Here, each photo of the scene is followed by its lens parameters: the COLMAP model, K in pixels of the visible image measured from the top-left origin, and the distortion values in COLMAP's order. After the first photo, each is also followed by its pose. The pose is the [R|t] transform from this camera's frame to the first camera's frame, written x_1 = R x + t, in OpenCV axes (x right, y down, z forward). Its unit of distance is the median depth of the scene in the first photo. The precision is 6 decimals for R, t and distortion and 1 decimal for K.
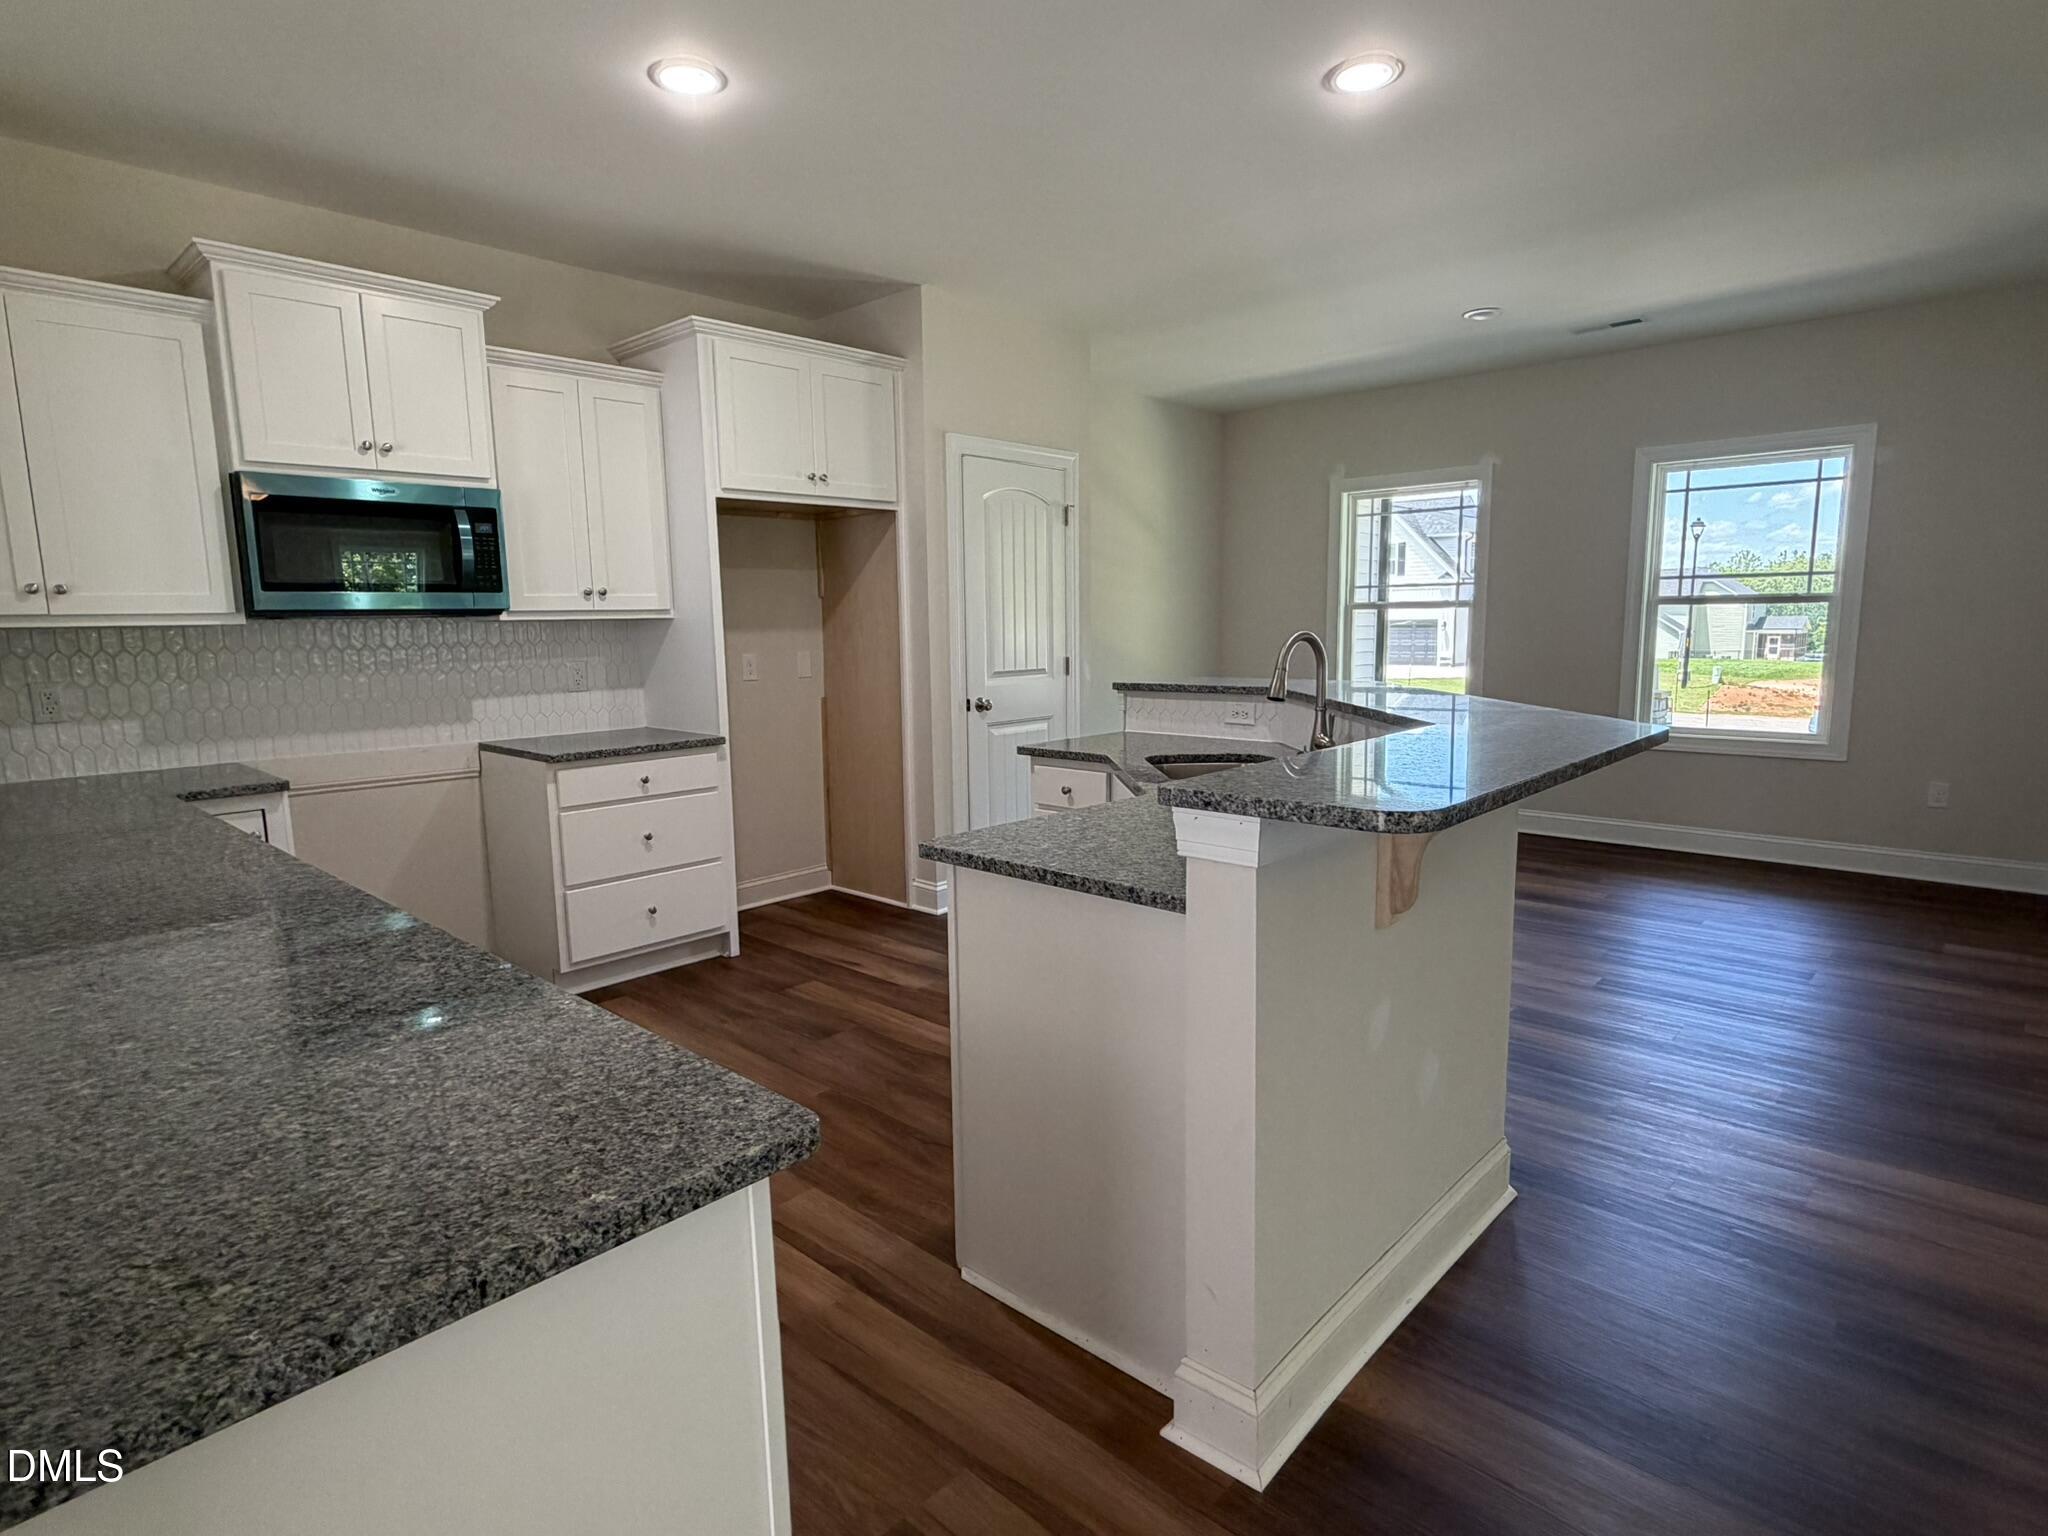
lens RADIAL K [[1078.1, 0, 1020.4], [0, 1078.1, 771.5], [0, 0, 1]] dist [0.001757, -0.000296]
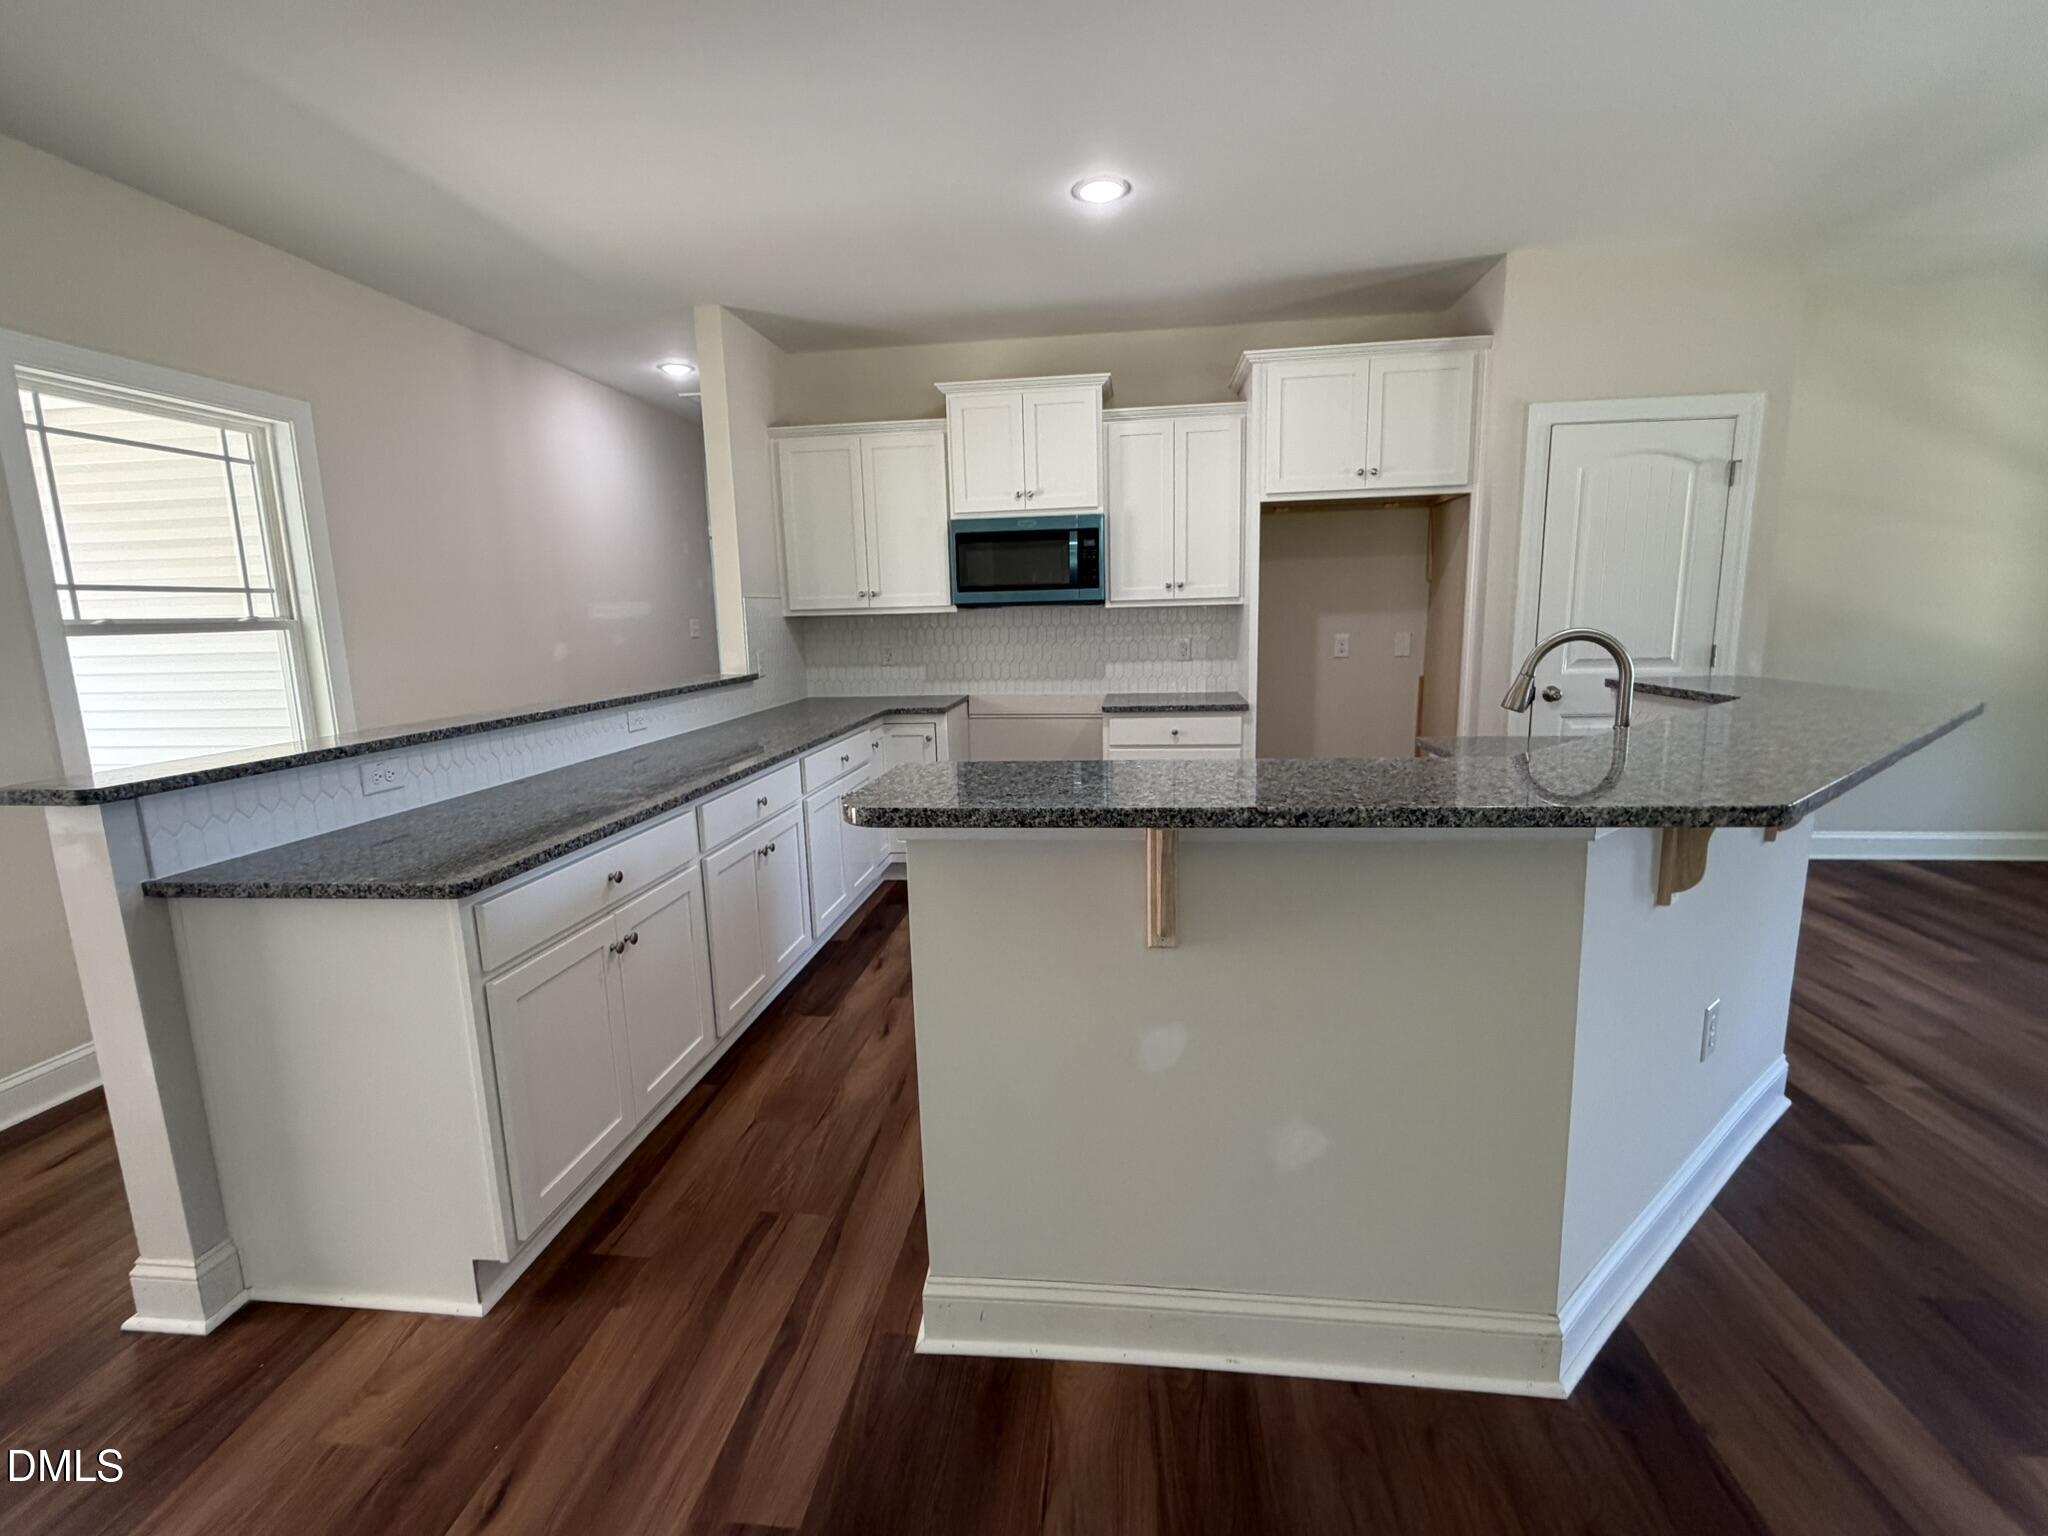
lens RADIAL K [[928.6, 0, 1022.2], [0, 928.6, 771.3], [0, 0, 1]] dist [-0.000336, 0.000020]
pose [[0.589637, 0.140139, -0.795418, 0.424024], [-0.098362, 0.989961, 0.101500, -0.039951], [0.801657, 0.018391, 0.597502, 0.189141]]
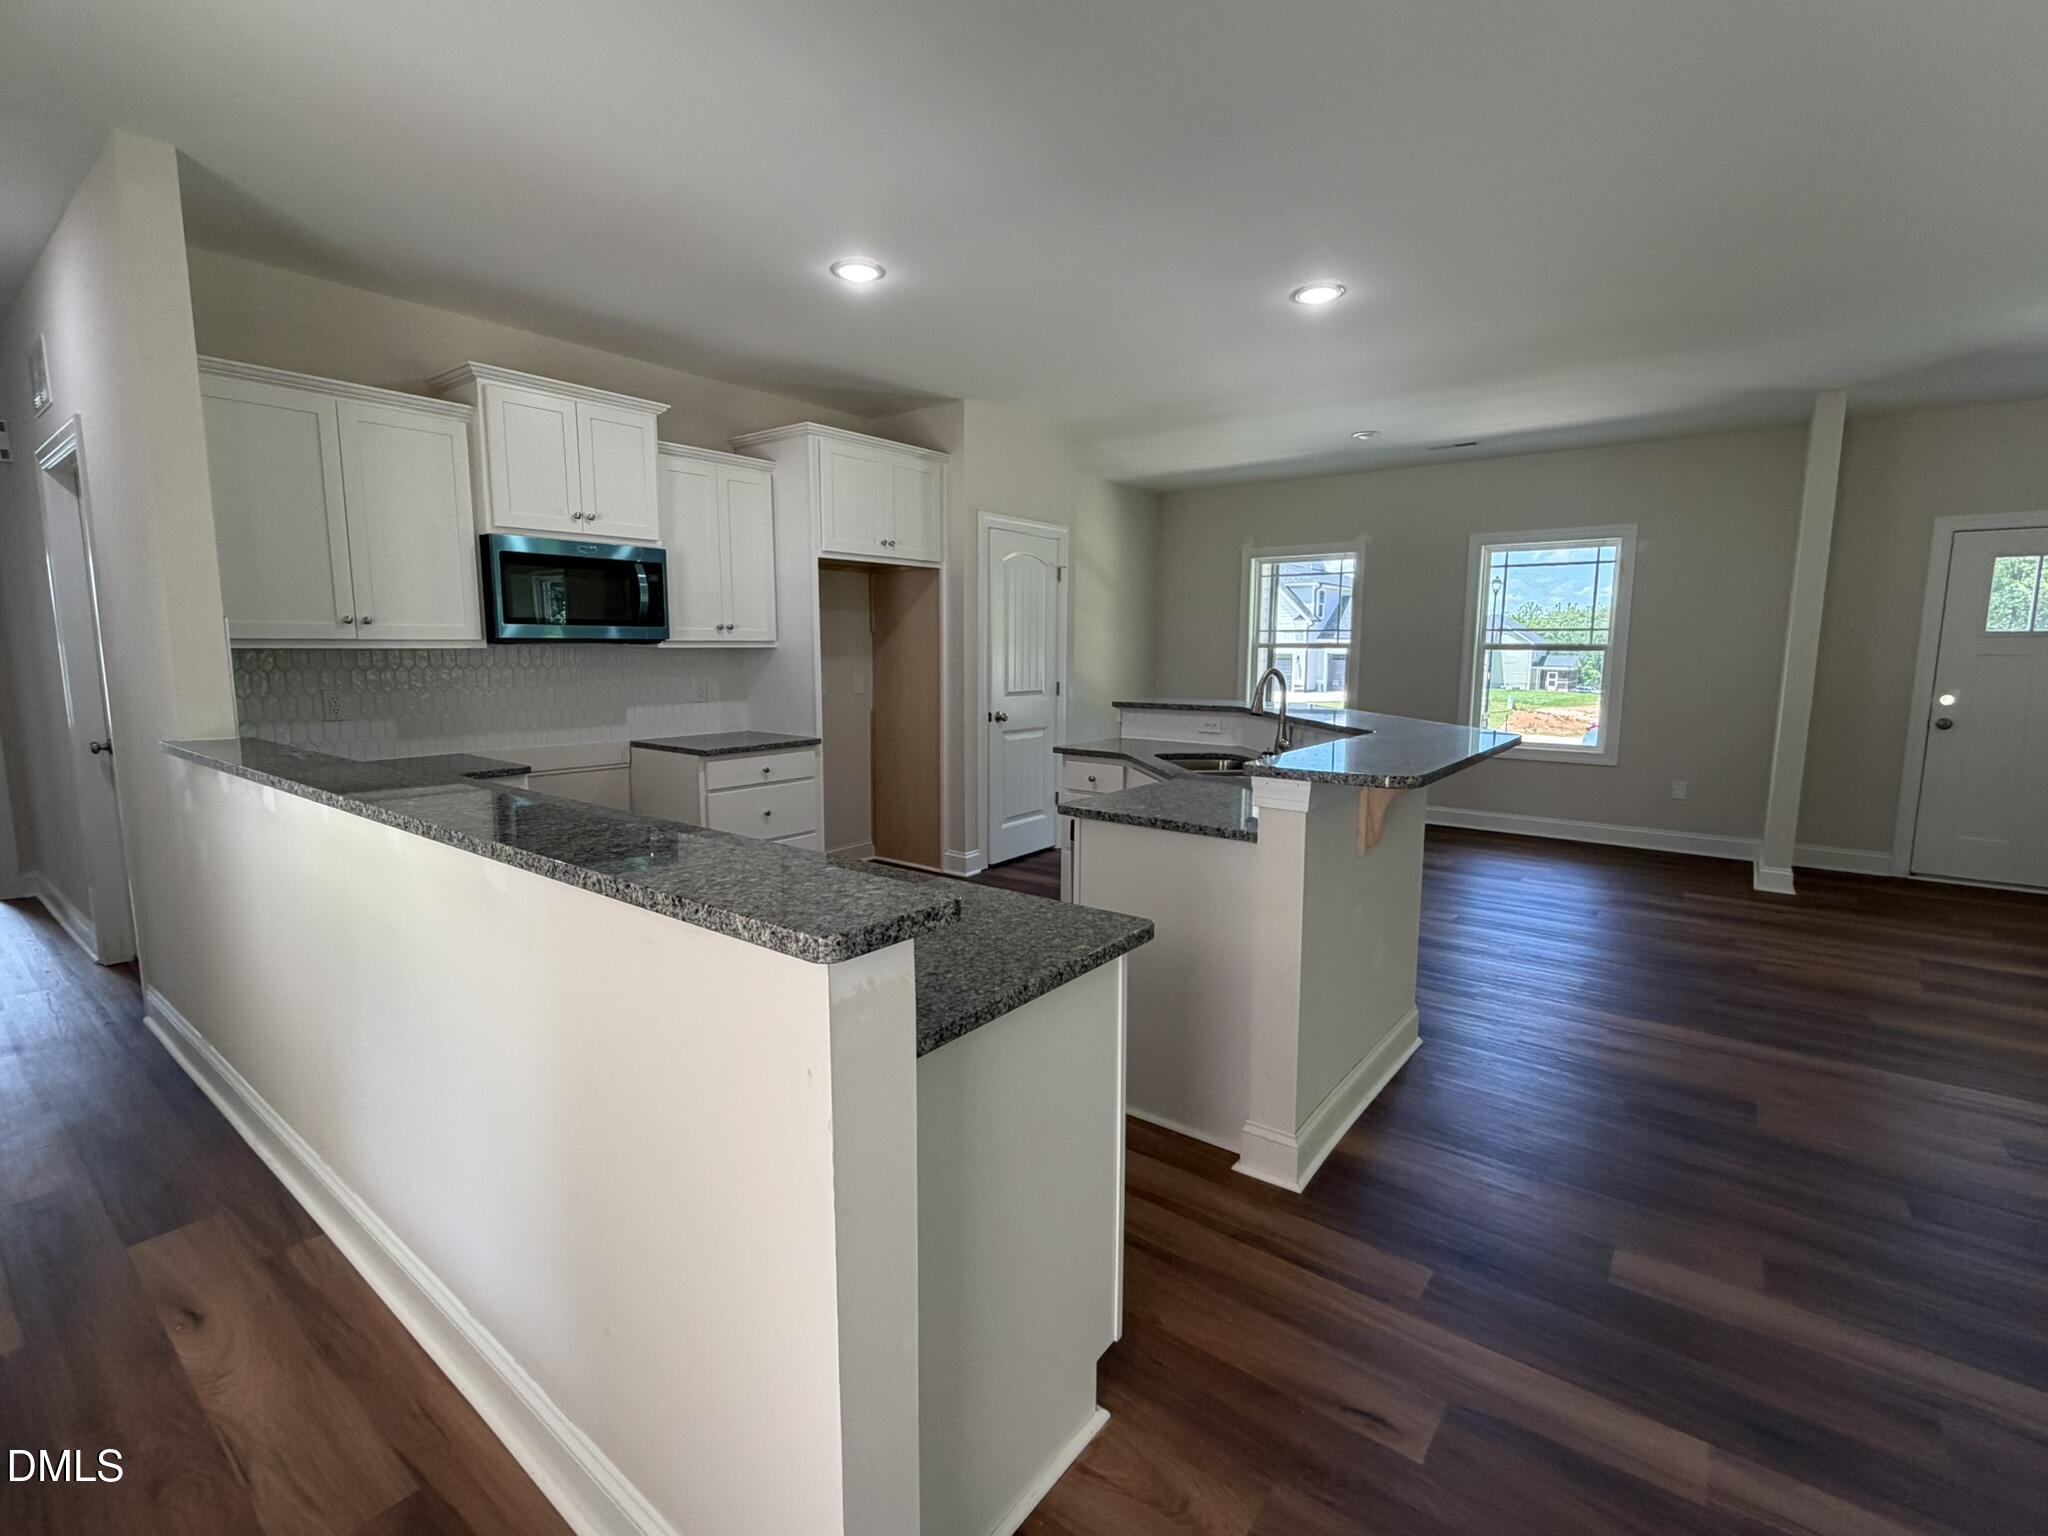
lens RADIAL K [[927.2, 0, 1020.3], [0, 927.2, 767.7], [0, 0, 1]] dist [-0.000080, -0.000232]
pose [[0.995975, 0.007698, 0.089298, -0.137193], [-0.006753, 0.999918, -0.010885, 0.014899], [-0.089374, 0.010238, 0.995945, -0.155318]]
